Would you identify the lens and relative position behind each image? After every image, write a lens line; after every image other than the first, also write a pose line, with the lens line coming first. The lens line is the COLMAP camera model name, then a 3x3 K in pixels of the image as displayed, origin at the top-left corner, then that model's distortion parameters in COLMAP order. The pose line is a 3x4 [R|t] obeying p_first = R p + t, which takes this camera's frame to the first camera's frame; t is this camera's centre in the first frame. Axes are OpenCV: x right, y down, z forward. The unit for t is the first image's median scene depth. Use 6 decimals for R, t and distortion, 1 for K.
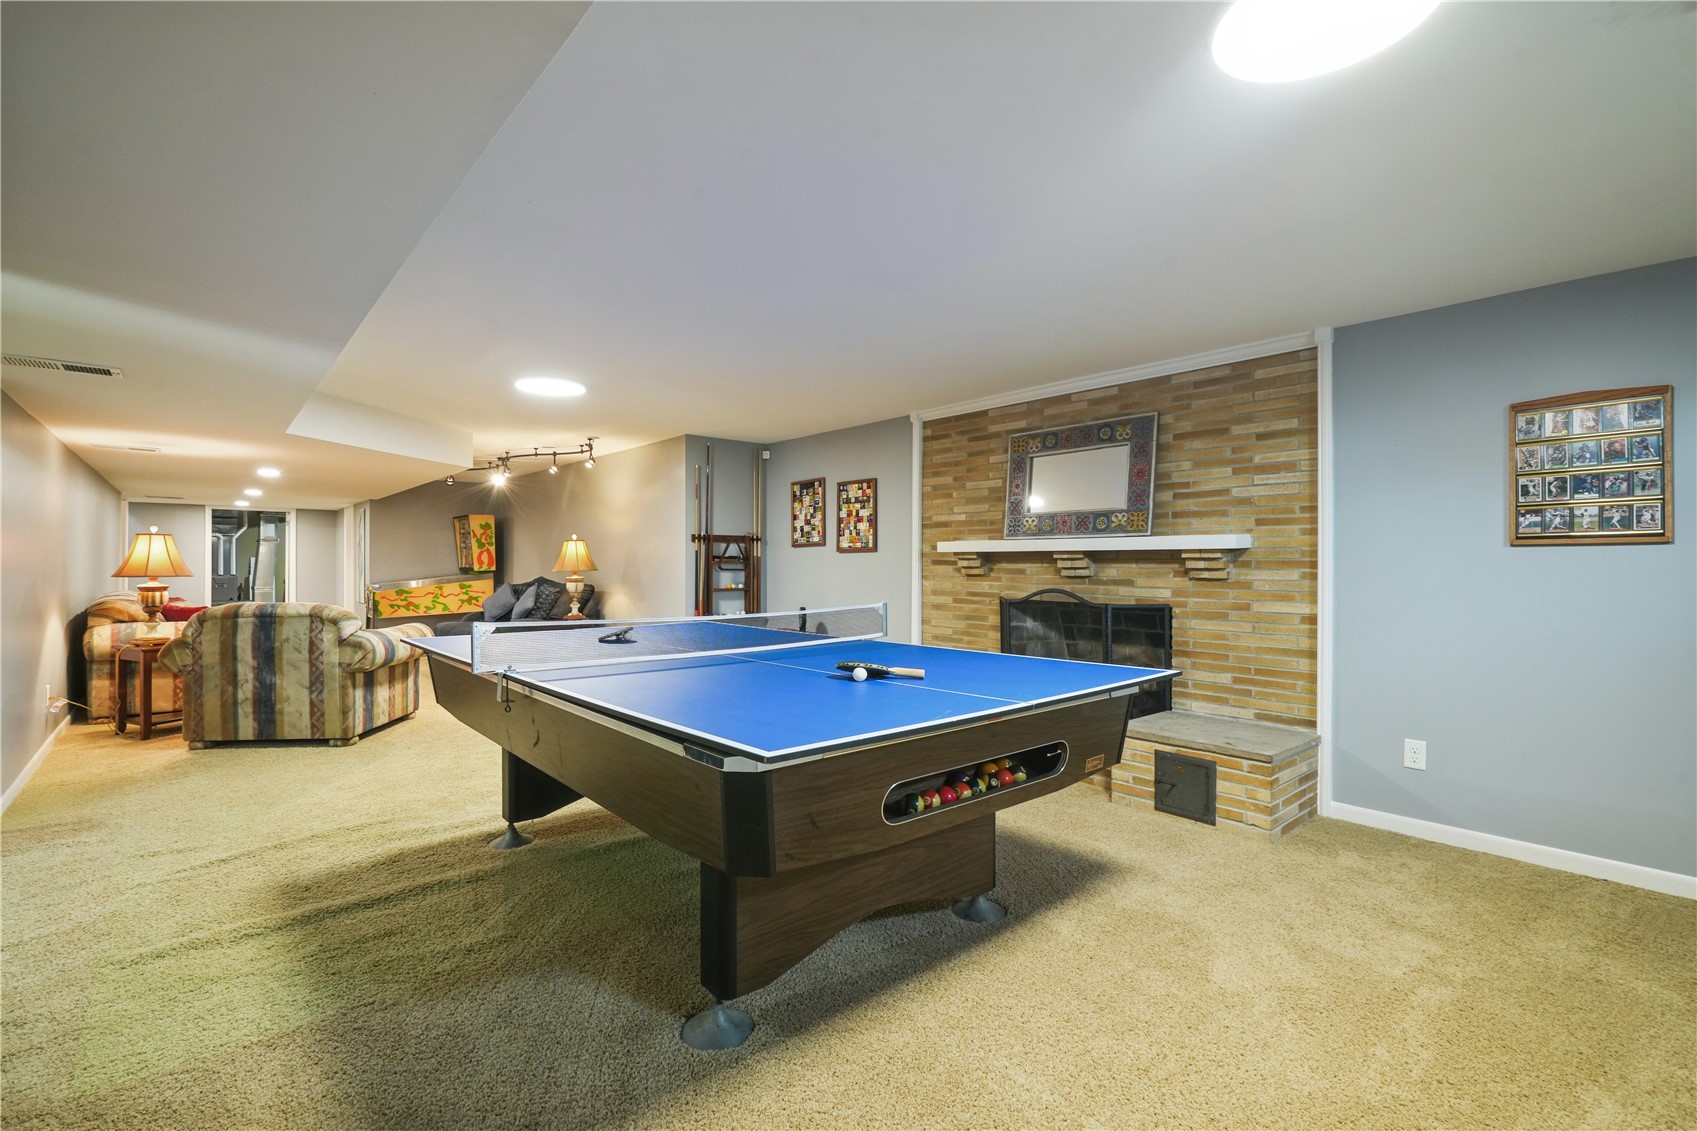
lens RADIAL K [[771.3, 0, 856.9], [0, 771.3, 562.9], [0, 0, 1]] dist [-0.001300, 0.000978]
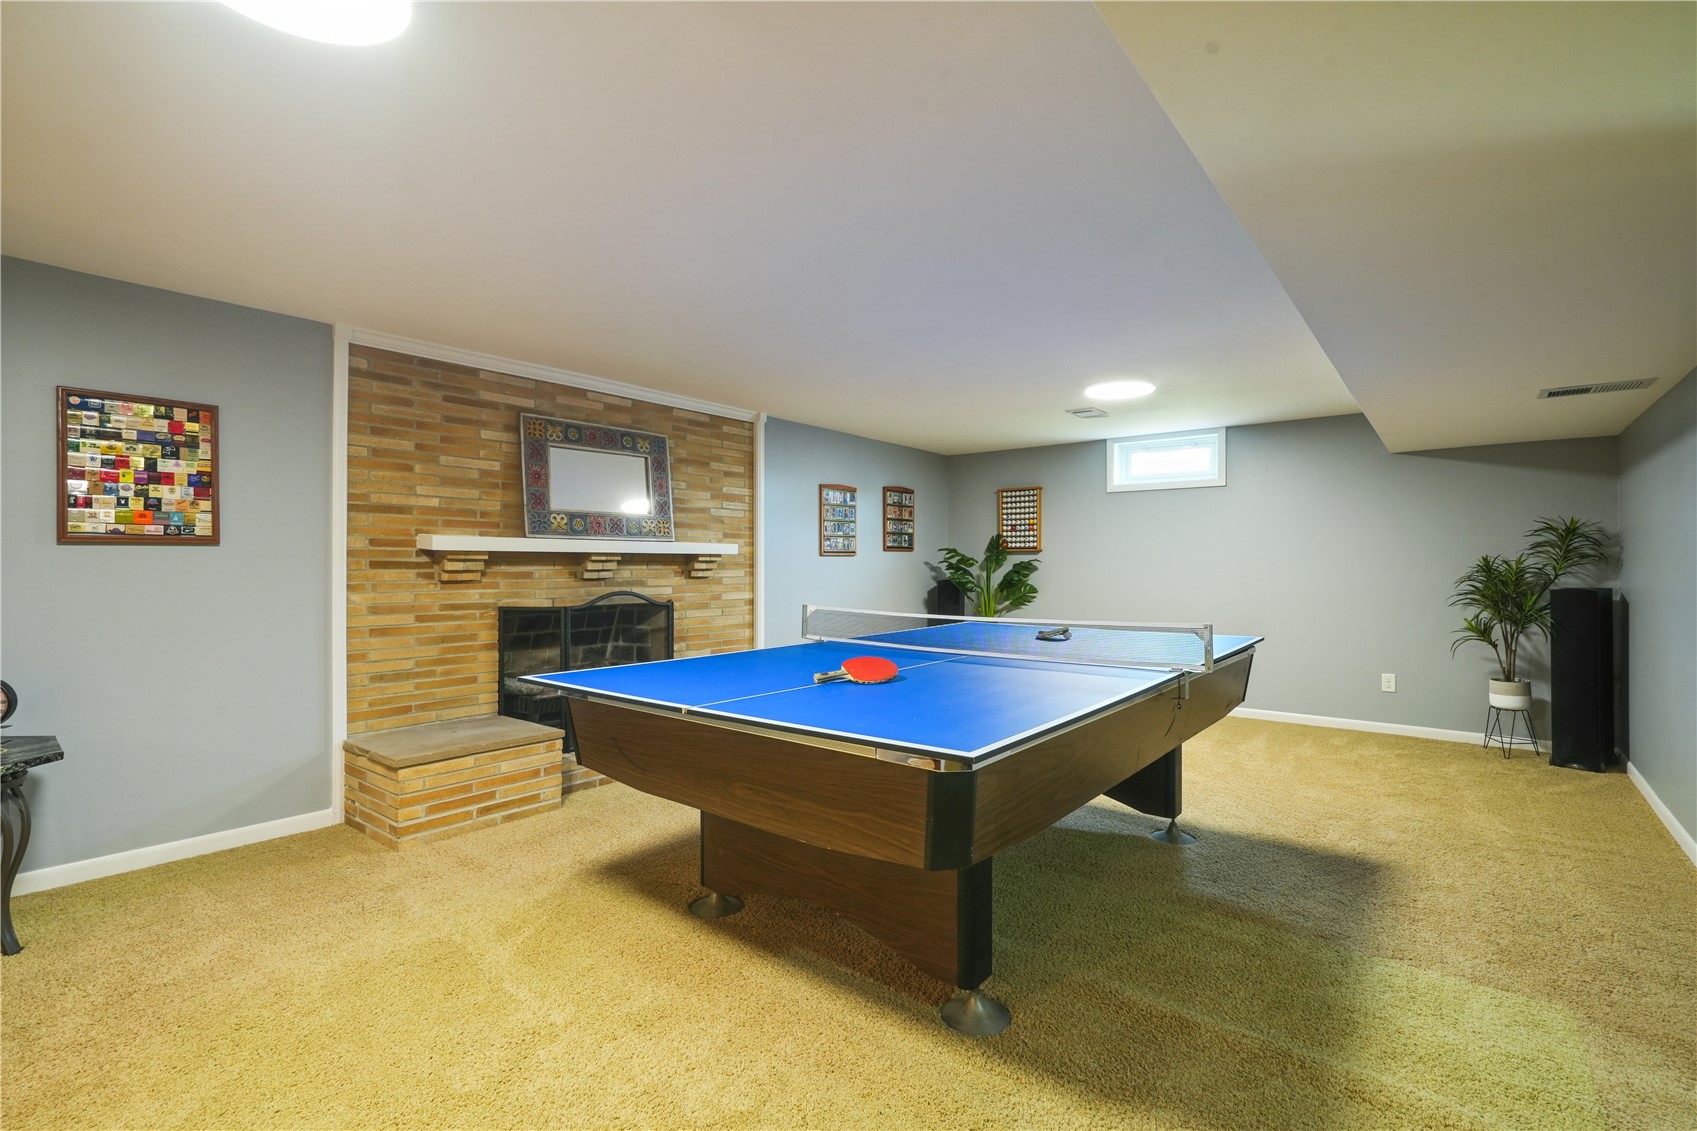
lens RADIAL K [[771.3, 0, 855.5], [0, 771.3, 564.0], [0, 0, 1]] dist [-0.001300, 0.000978]
pose [[-0.179735, -0.002573, 0.983712, -0.659215], [-0.001877, 0.999996, 0.002272, -0.003843], [-0.983713, -0.001438, -0.179739, 0.756502]]
